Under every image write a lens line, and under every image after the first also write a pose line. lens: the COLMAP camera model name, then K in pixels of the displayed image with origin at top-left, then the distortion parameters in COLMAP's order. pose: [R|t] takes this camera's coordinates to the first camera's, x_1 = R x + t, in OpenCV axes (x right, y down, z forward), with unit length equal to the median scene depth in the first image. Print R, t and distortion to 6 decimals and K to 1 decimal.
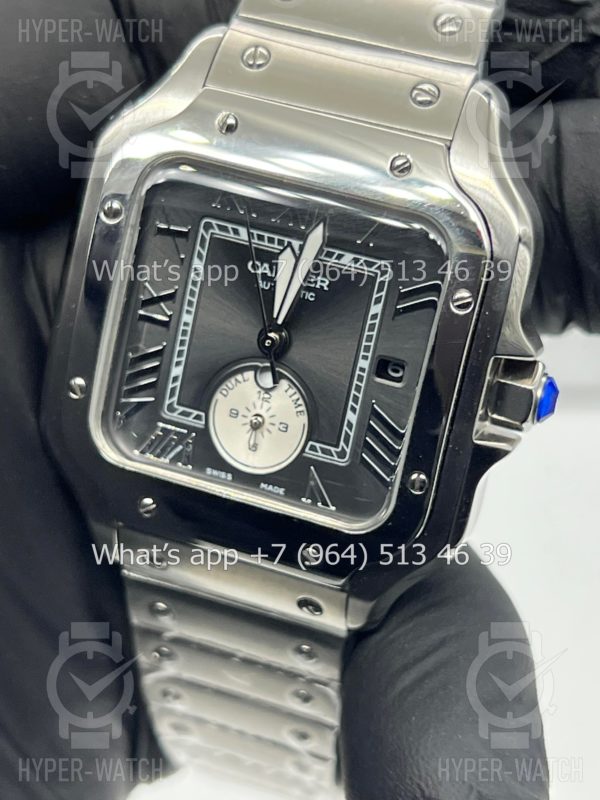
lens RADIAL K [[1837.1, 0, 300.0], [0, 1837.1, 400.0], [0, 0, 1]] dist [0.239869, 0.252319]
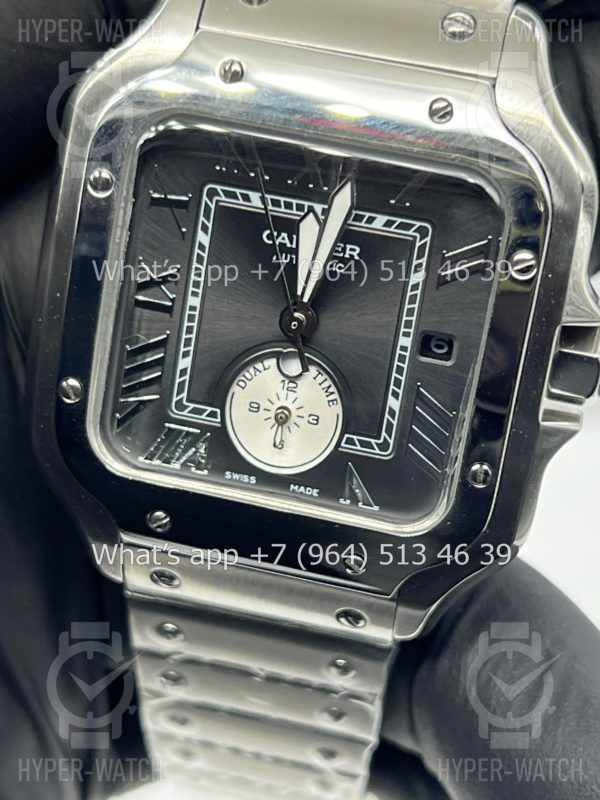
lens RADIAL K [[1837.1, 0, 300.0], [0, 1837.1, 400.0], [0, 0, 1]] dist [0.239869, 0.252319]
pose [[0.992860, -0.071037, 0.095830, -0.098468], [0.066877, 0.996703, 0.045943, -0.034901], [-0.098778, -0.039206, 0.994337, 0.137290]]
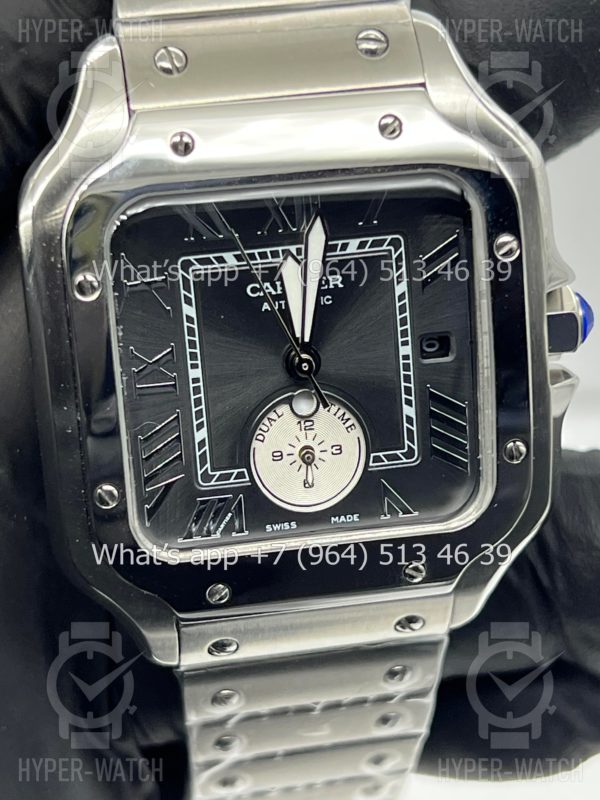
lens RADIAL K [[1837.1, 0, 300.0], [0, 1837.1, 400.0], [0, 0, 1]] dist [0.239869, 0.252319]
pose [[0.871294, -0.359952, 0.333590, -0.312958], [0.343049, 0.932794, 0.110507, -0.112085], [-0.350948, 0.018154, 0.936219, 0.176856]]
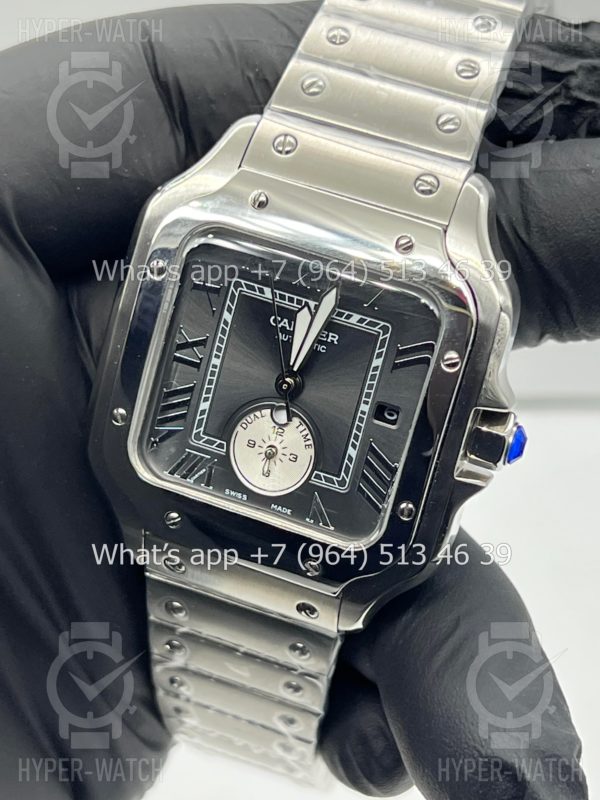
lens RADIAL K [[1837.1, 0, 300.0], [0, 1837.1, 400.0], [0, 0, 1]] dist [0.239869, 0.252319]
pose [[0.998420, 0.045789, 0.032569, -0.045012], [-0.045786, 0.998951, -0.000841, -0.021432], [-0.032574, -0.000651, 0.999469, -0.179178]]
